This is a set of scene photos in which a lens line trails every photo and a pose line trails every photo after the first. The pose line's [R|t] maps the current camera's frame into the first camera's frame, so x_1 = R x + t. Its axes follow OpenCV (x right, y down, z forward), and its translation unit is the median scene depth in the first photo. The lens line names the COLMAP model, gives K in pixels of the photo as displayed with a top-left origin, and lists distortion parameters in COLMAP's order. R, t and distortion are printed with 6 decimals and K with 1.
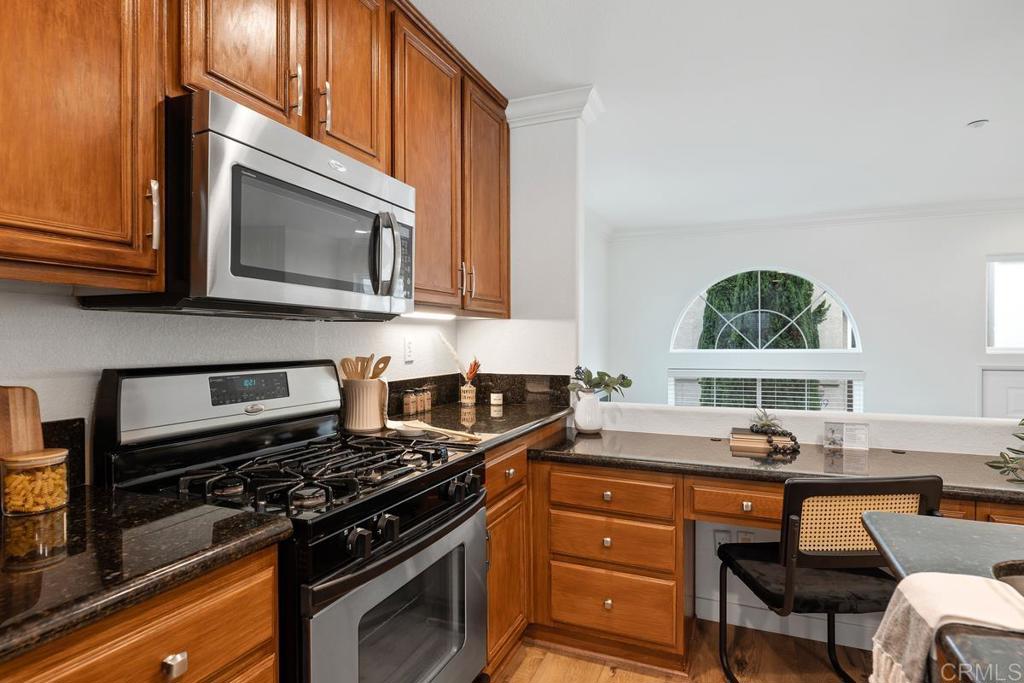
lens RADIAL K [[539.5, 0, 512.0], [0, 539.5, 341.5], [0, 0, 1]] dist [-0.008904, 0.000541]
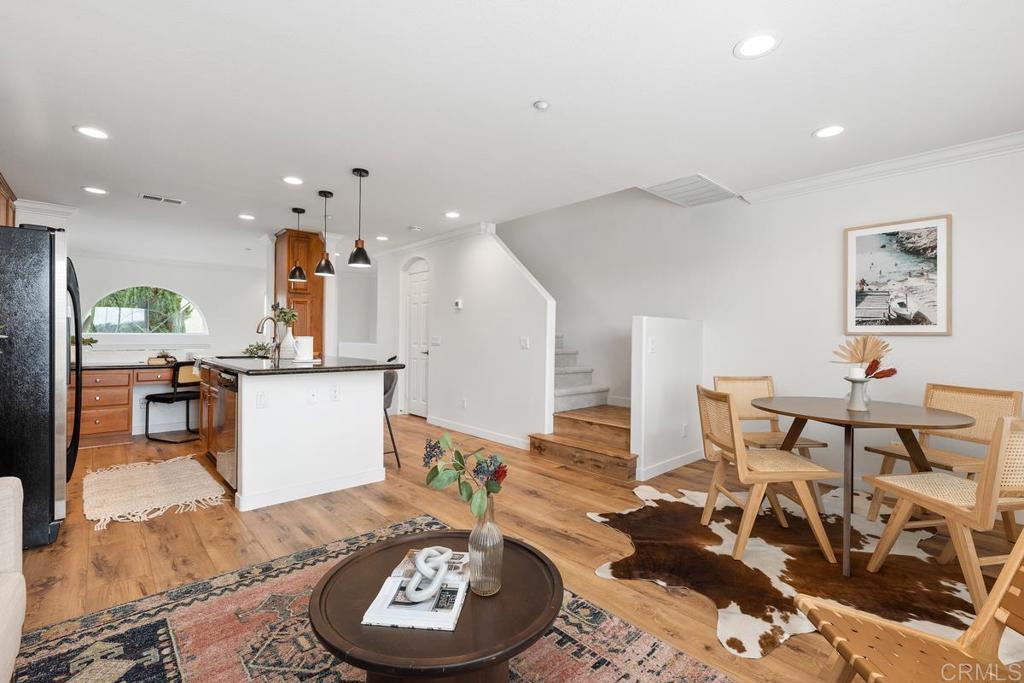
lens RADIAL K [[454.0, 0, 511.4], [0, 454.0, 337.2], [0, 0, 1]] dist [0.000829, -0.000210]
pose [[0.418312, 0.003957, 0.908295, -0.925801], [-0.010104, 0.999949, 0.000297, 0.043932], [-0.908247, -0.009301, 0.418330, -1.643300]]
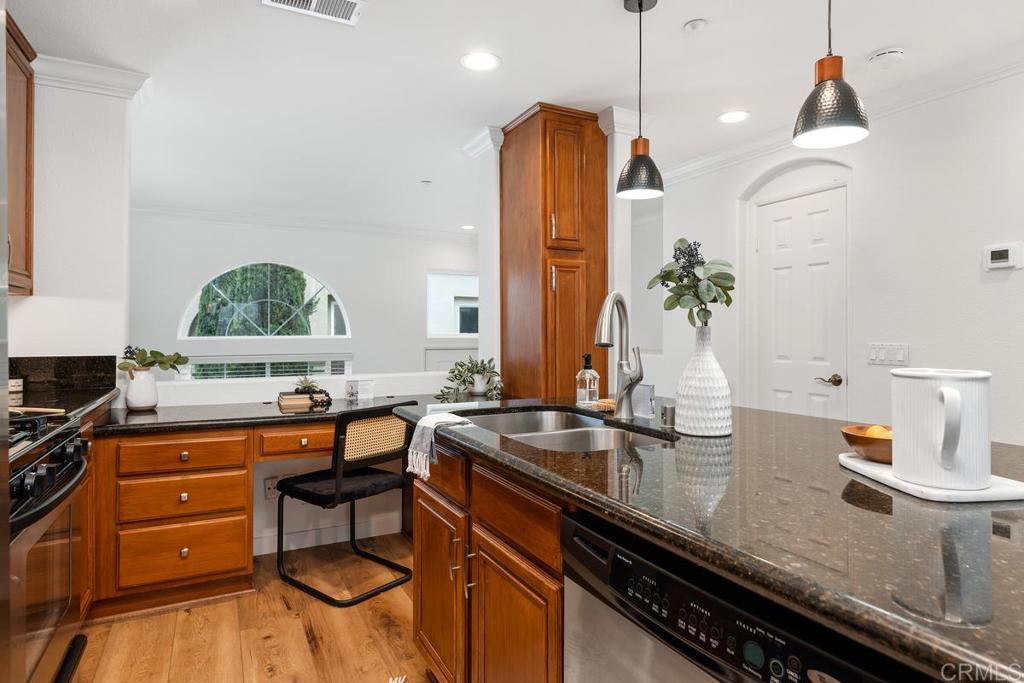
lens RADIAL K [[569.9, 0, 512.0], [0, 569.9, 341.5], [0, 0, 1]] dist [0.004425, 0.000716]
pose [[0.634242, -0.007660, 0.773096, -0.289447], [-0.001686, 0.999935, 0.011291, 0.028418], [-0.773133, -0.008464, 0.634188, -0.270768]]
